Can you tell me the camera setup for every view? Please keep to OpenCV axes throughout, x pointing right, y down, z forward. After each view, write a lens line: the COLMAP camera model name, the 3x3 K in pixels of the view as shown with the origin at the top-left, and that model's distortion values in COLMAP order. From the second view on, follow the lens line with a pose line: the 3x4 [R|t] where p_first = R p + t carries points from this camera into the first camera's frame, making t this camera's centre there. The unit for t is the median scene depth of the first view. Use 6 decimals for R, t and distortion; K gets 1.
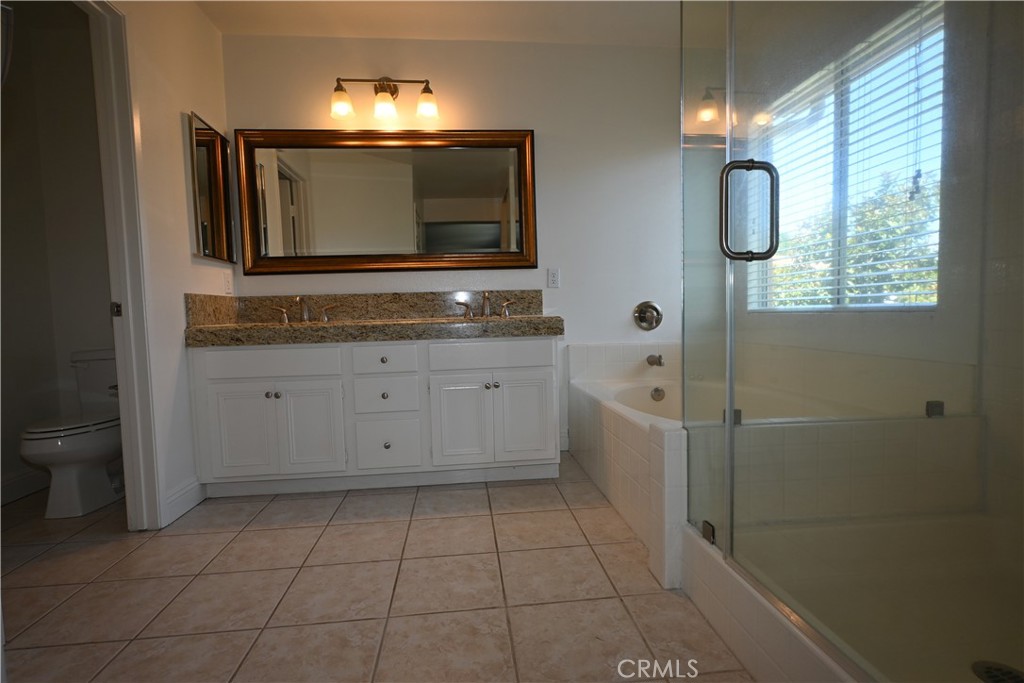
lens RADIAL K [[504.8, 0, 510.5], [0, 504.8, 344.6], [0, 0, 1]] dist [0.002894, 0.001027]
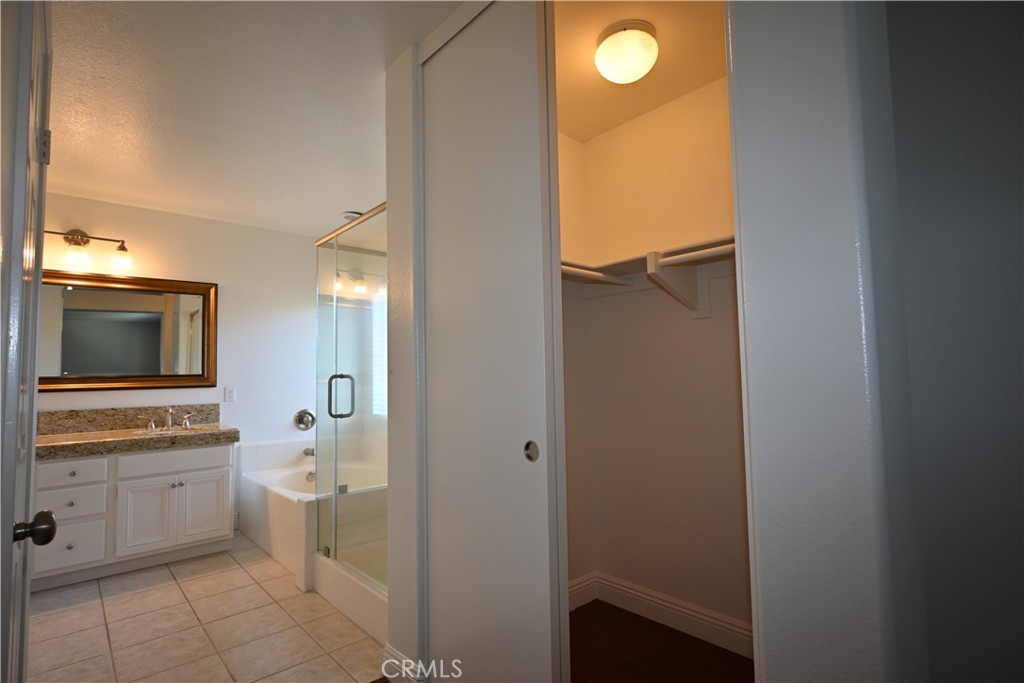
lens RADIAL K [[504.8, 0, 507.2], [0, 504.8, 342.9], [0, 0, 1]] dist [0.002894, 0.001027]
pose [[0.814288, 0.047606, 0.578506, -0.115822], [0.034625, 0.990873, -0.130277, -0.083453], [-0.579427, 0.126114, 0.805208, -0.604936]]
